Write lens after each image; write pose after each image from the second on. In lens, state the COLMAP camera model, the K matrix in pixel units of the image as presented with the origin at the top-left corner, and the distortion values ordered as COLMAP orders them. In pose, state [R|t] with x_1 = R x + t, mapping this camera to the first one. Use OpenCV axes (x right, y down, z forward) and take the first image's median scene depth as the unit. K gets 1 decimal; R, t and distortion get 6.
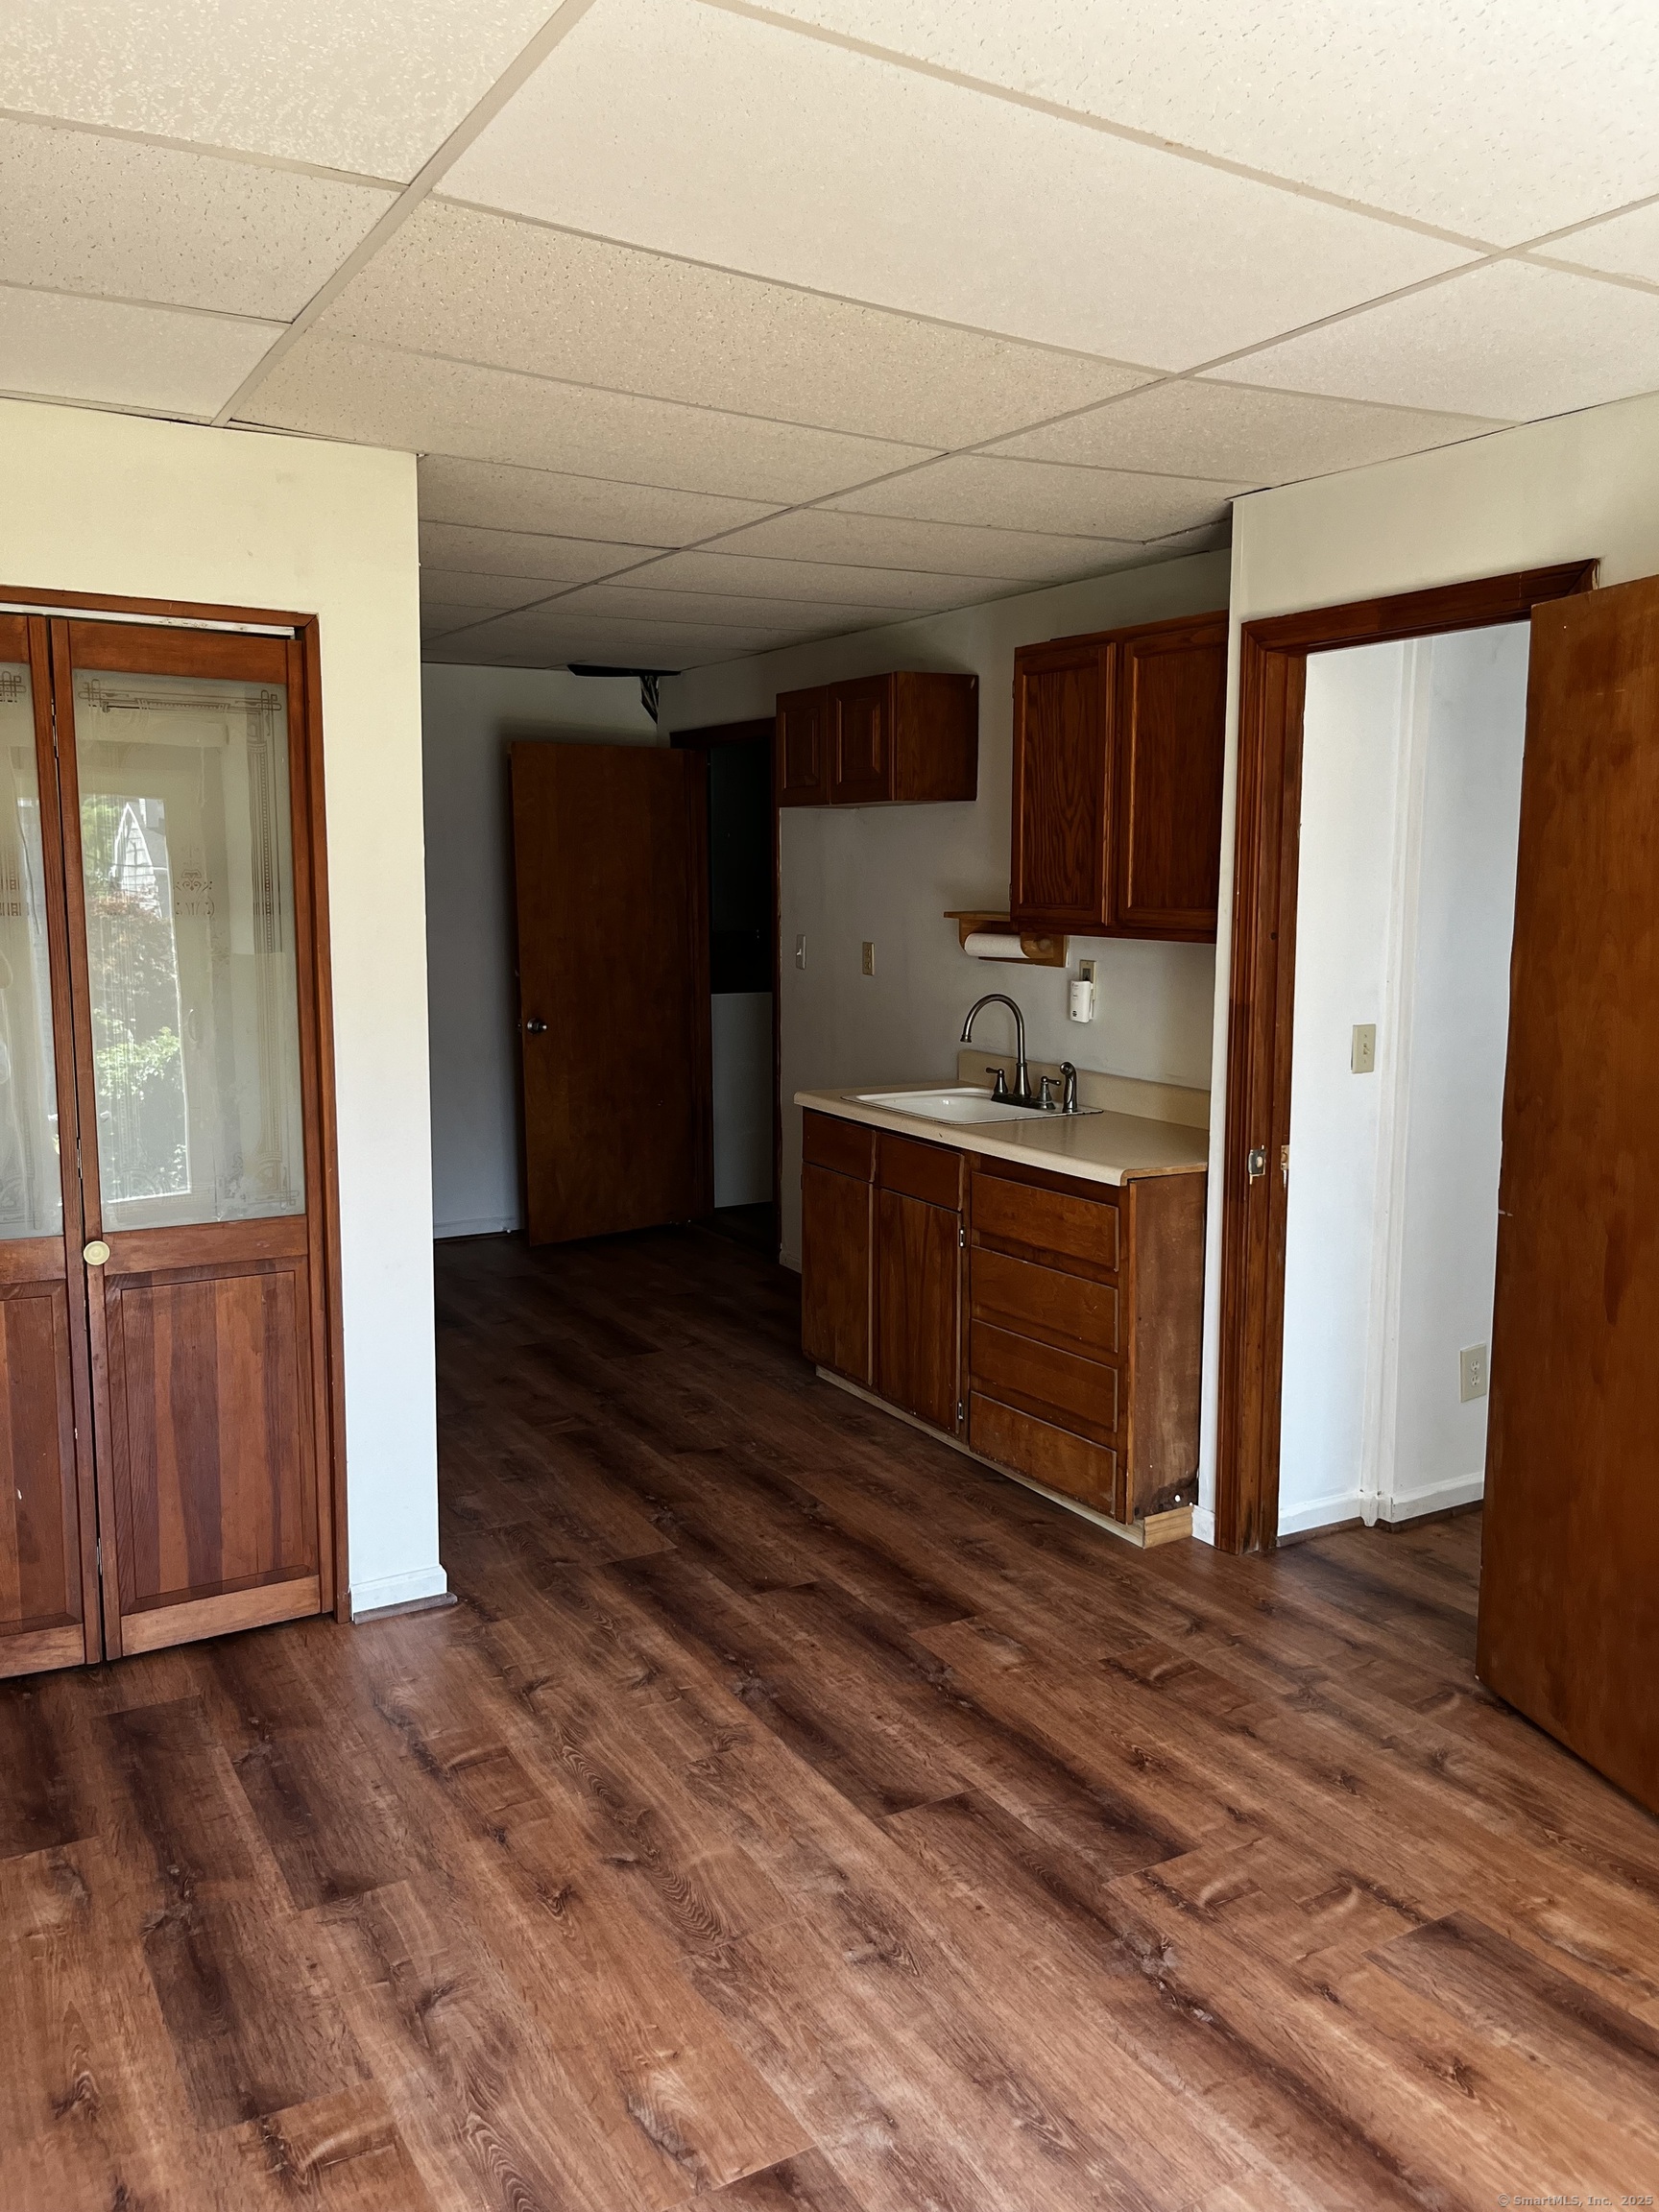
lens RADIAL K [[1691.3, 0, 828.9], [0, 1691.3, 1103.6], [0, 0, 1]] dist [-0.007154, -0.001576]
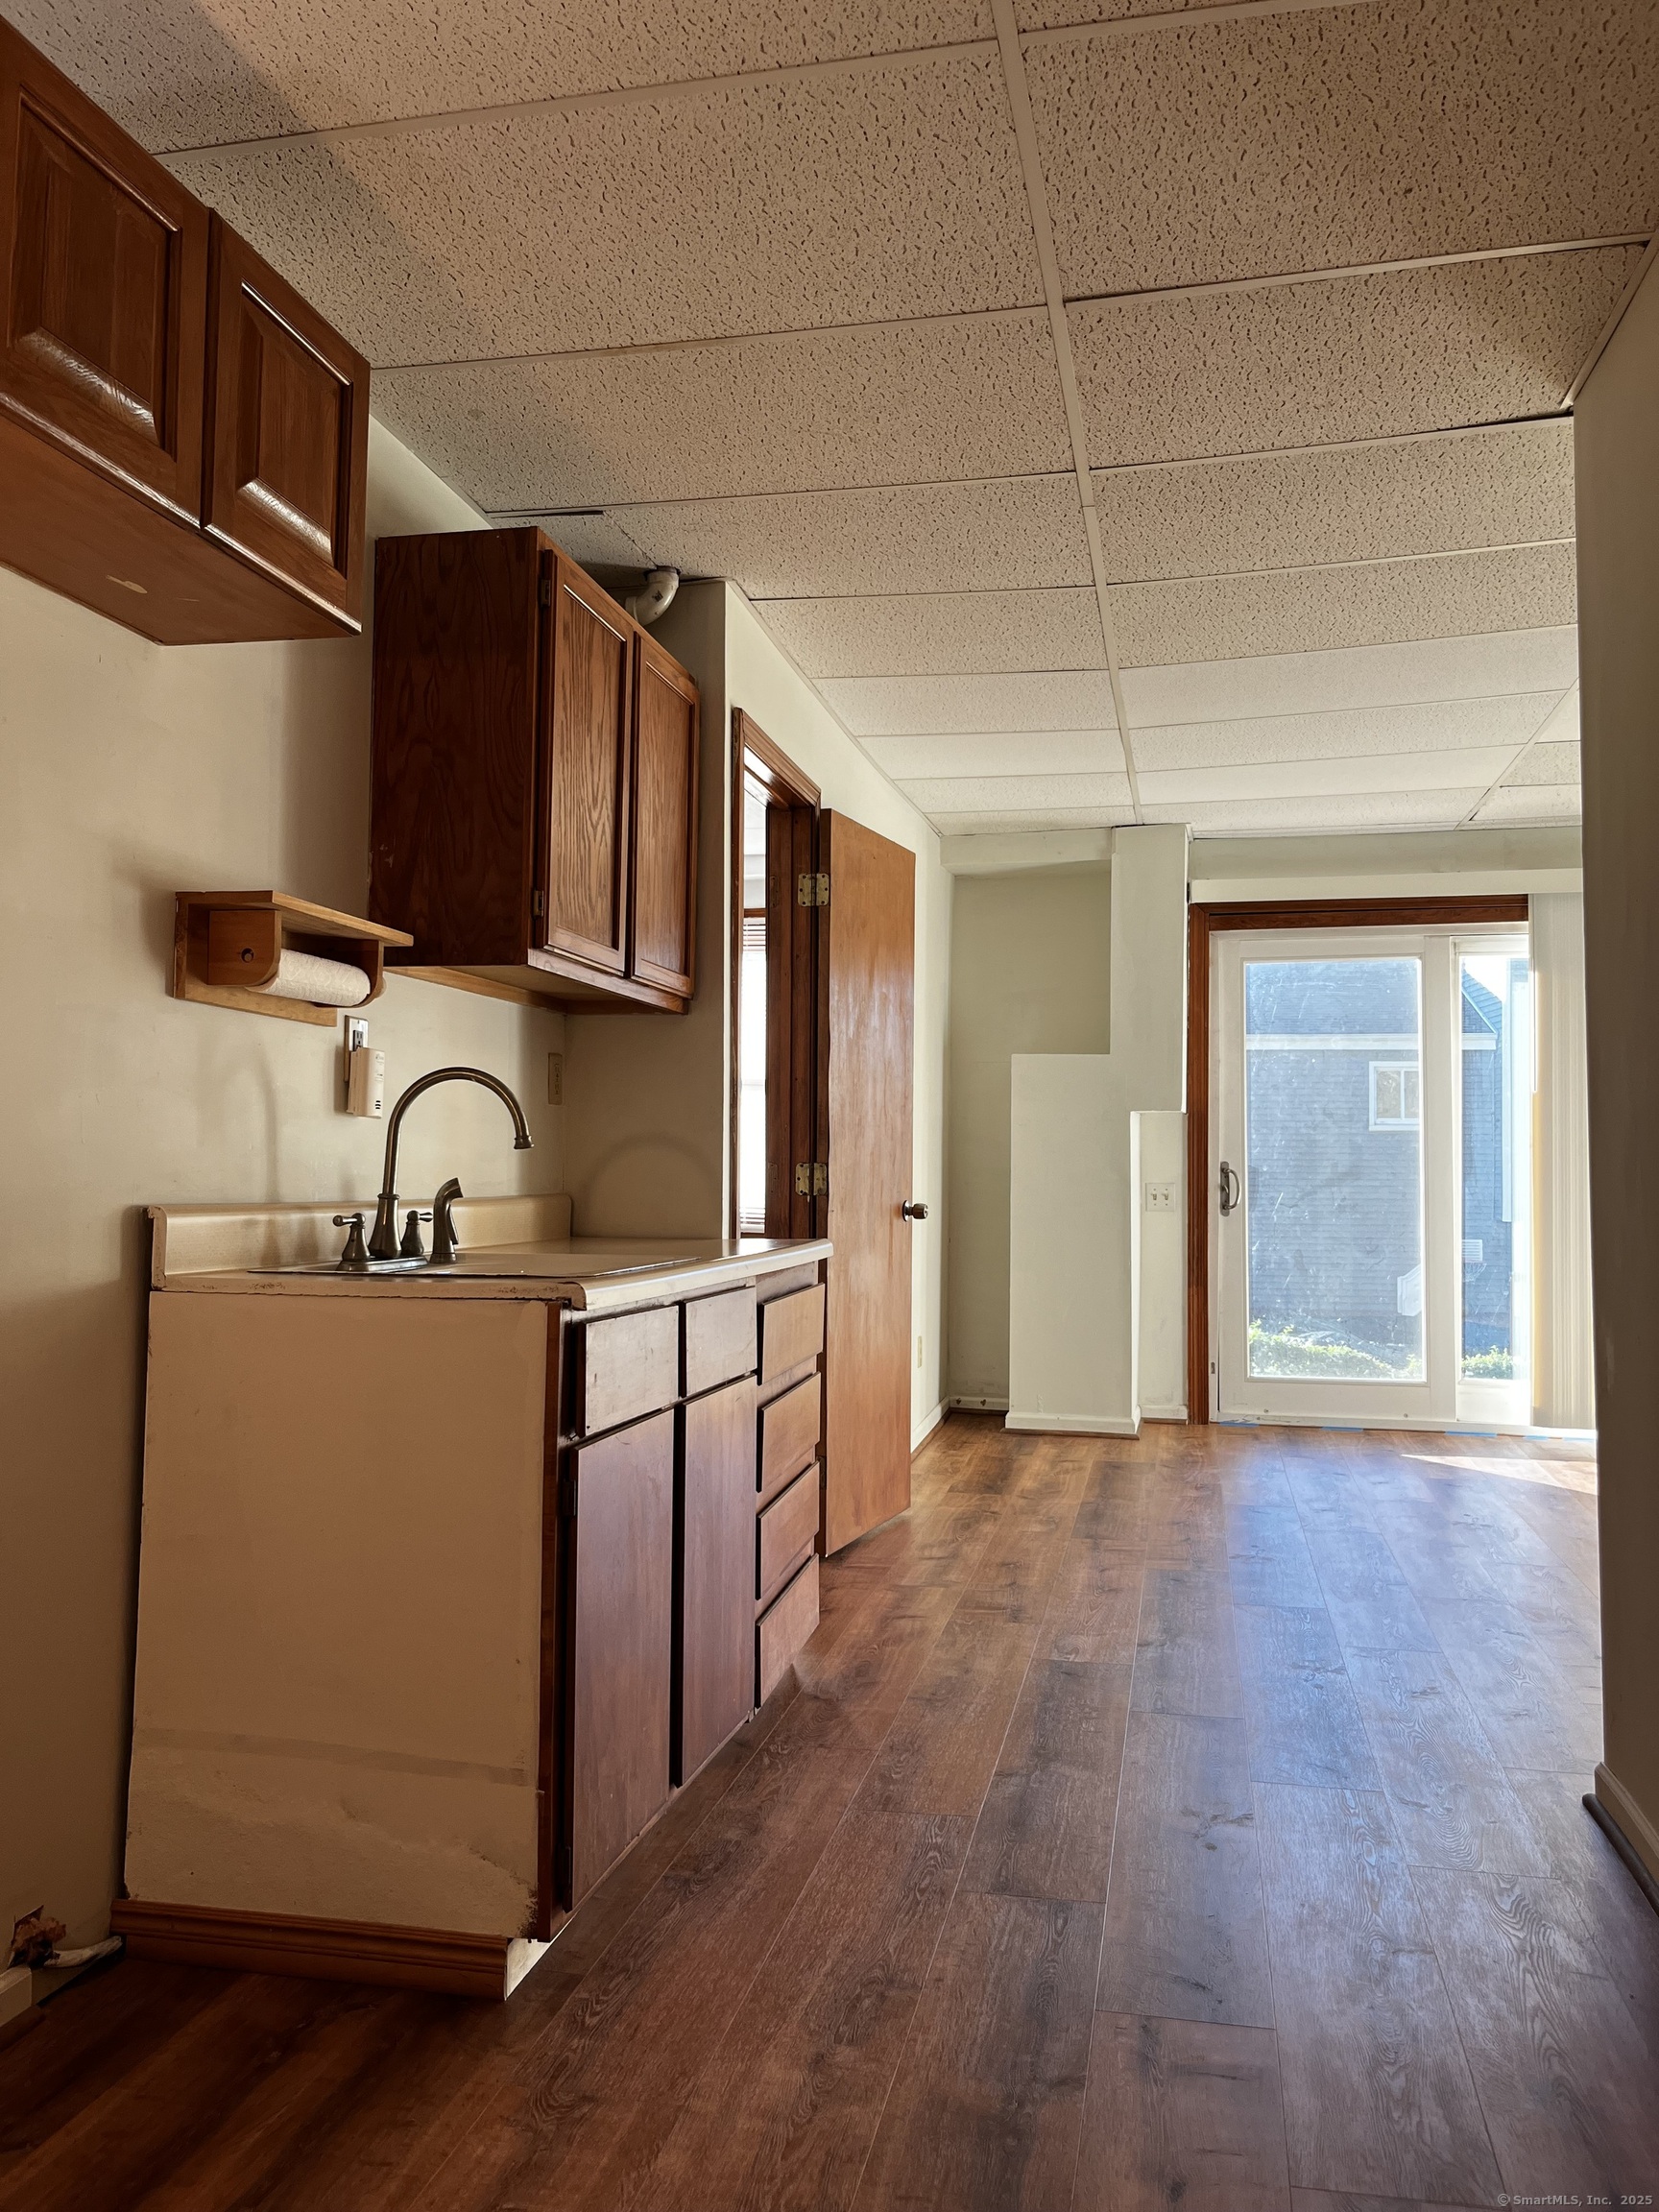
lens RADIAL K [[1691.3, 0, 828.1], [0, 1691.3, 1103.3], [0, 0, 1]] dist [-0.007154, -0.001576]
pose [[-0.747933, 0.021152, 0.663437, -0.397004], [0.077787, 0.995398, 0.055958, -0.080188], [-0.659201, 0.093459, -0.746137, 1.453254]]
